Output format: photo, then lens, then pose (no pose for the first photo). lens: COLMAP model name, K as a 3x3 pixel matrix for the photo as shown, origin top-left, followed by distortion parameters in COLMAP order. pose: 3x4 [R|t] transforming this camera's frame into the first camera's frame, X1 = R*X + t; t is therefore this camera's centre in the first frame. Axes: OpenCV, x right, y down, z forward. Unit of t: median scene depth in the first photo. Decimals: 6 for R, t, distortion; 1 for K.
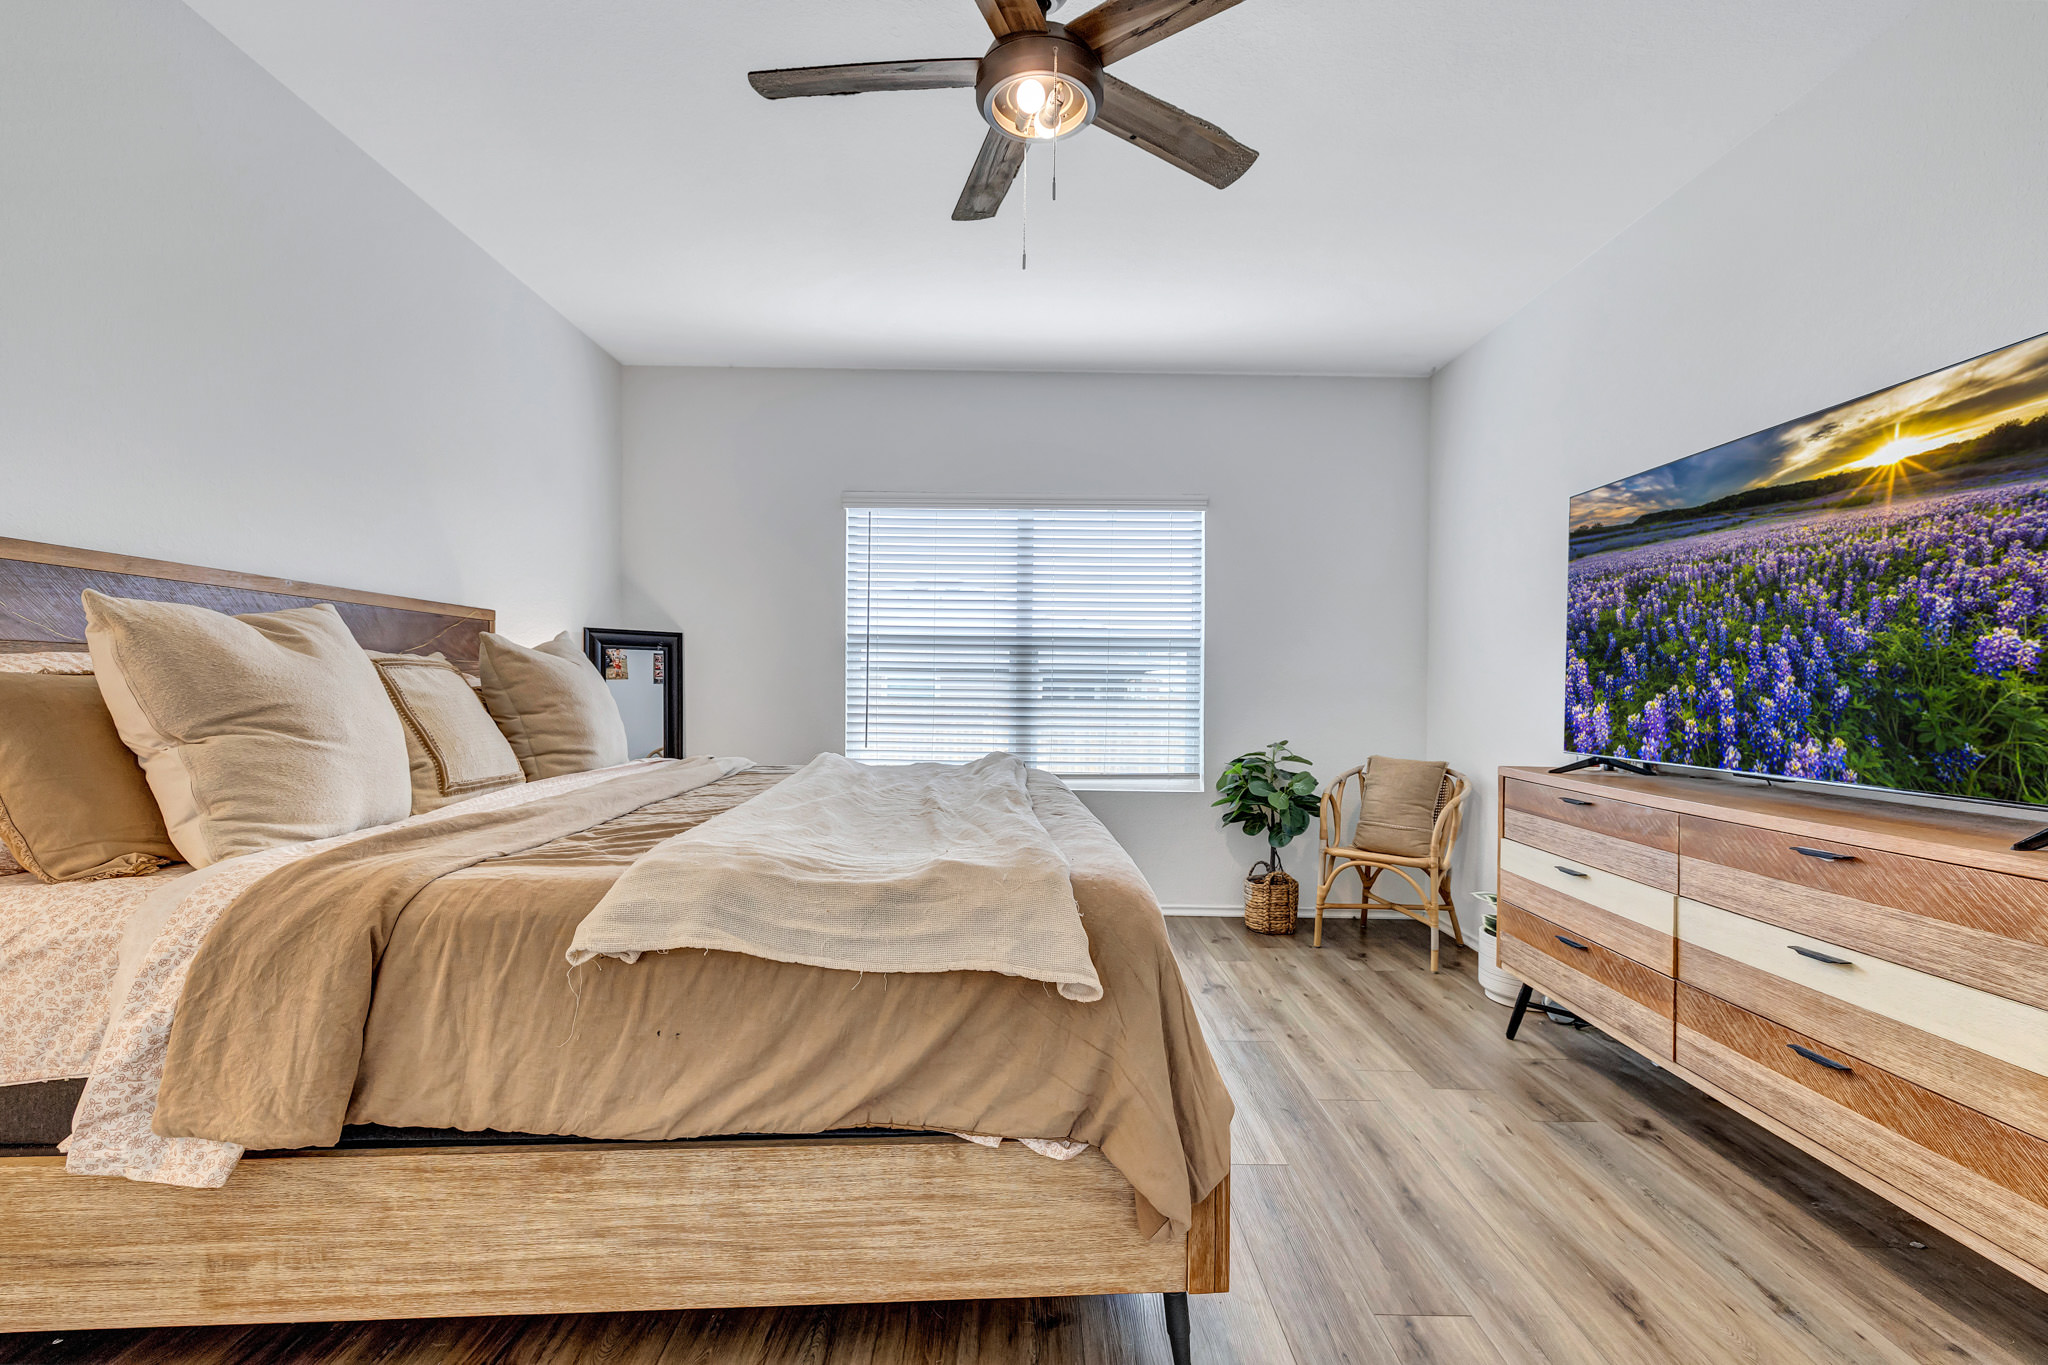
lens RADIAL K [[869.6, 0, 1018.5], [0, 869.6, 673.0], [0, 0, 1]] dist [-0.007325, 0.000591]
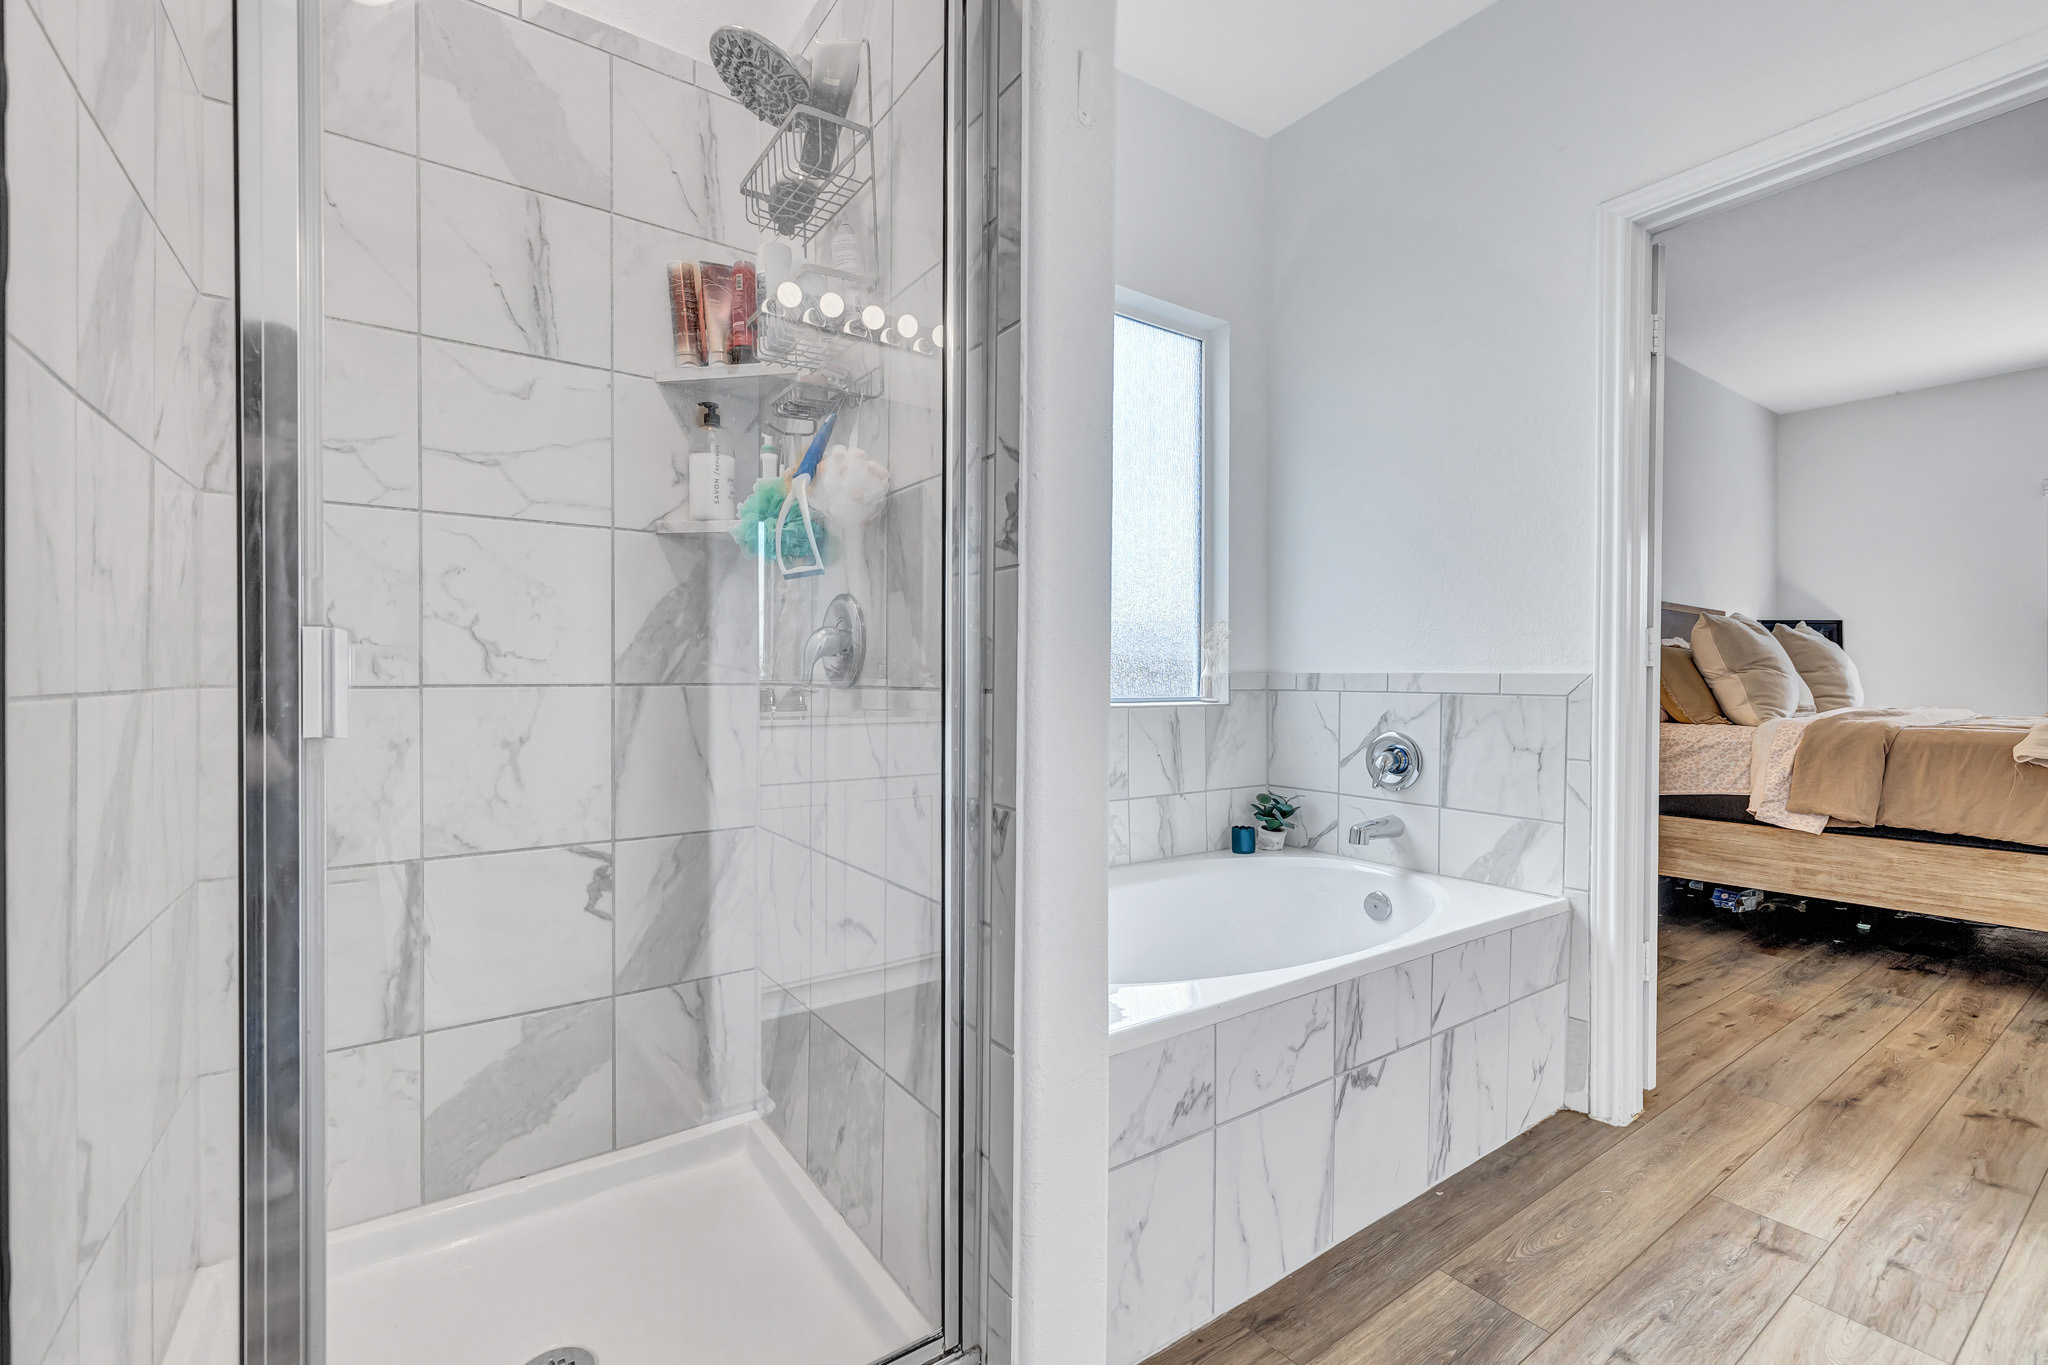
lens RADIAL K [[869.6, 0, 978.0], [0, 869.6, 667.1], [0, 0, 1]] dist [-0.007325, 0.000591]
pose [[0.545522, -0.018841, -0.837885, -0.061491], [0.011709, 0.999821, -0.014859, 0.053447], [0.838015, -0.001704, 0.545645, -1.481074]]
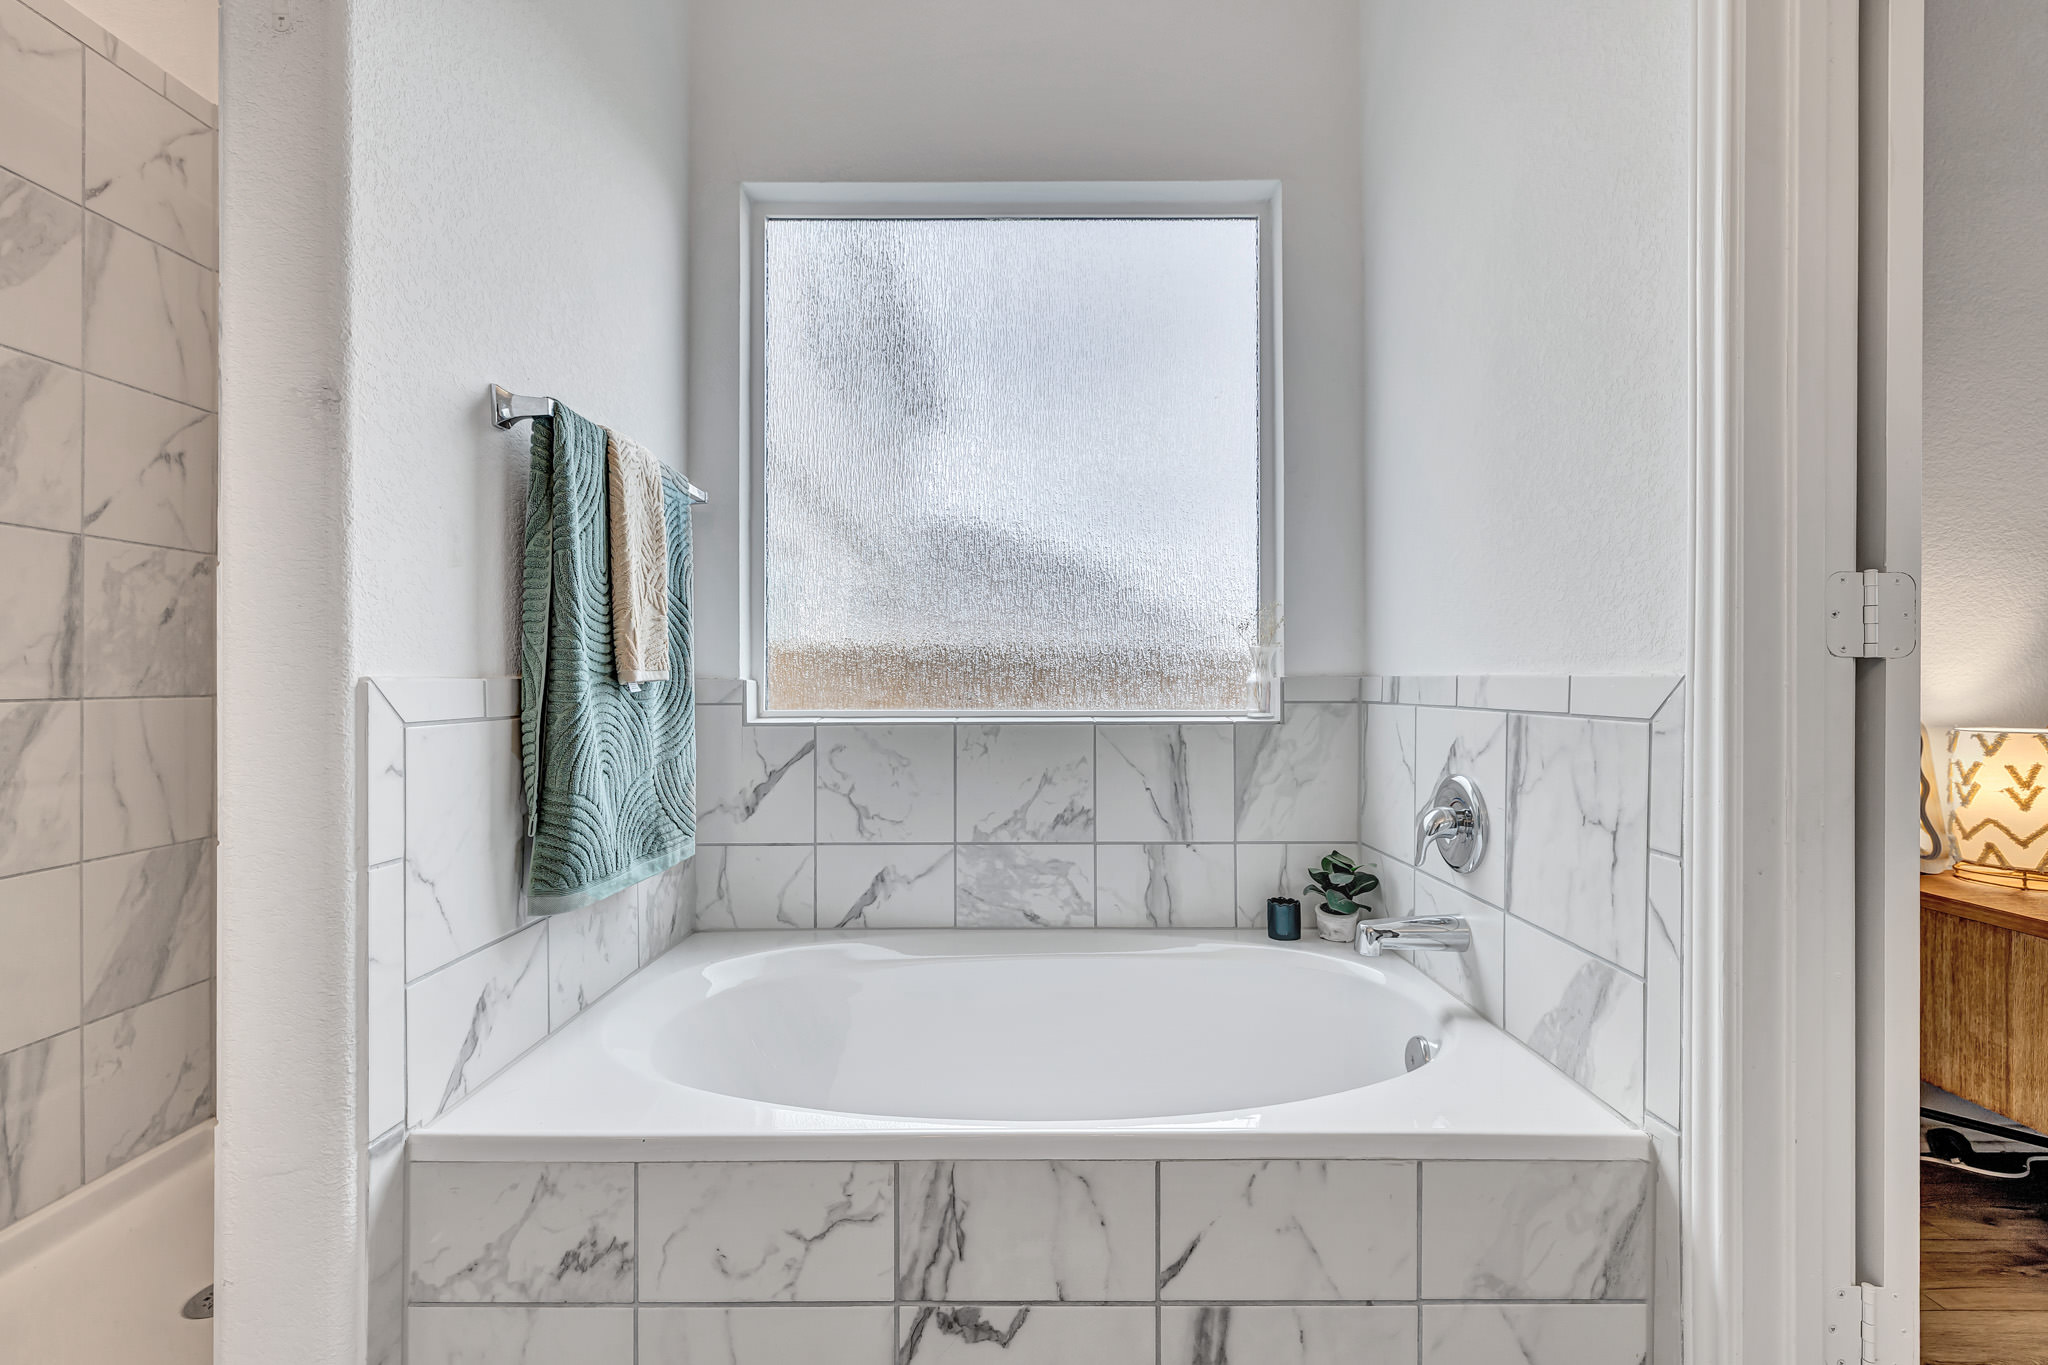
lens RADIAL K [[869.6, 0, 1026.1], [0, 869.6, 671.4], [0, 0, 1]] dist [-0.007325, 0.000591]
pose [[-0.005529, -0.023067, -0.999719, -0.034675], [0.011650, 0.999665, -0.023130, 0.059478], [0.999917, -0.011775, -0.005258, -0.684292]]
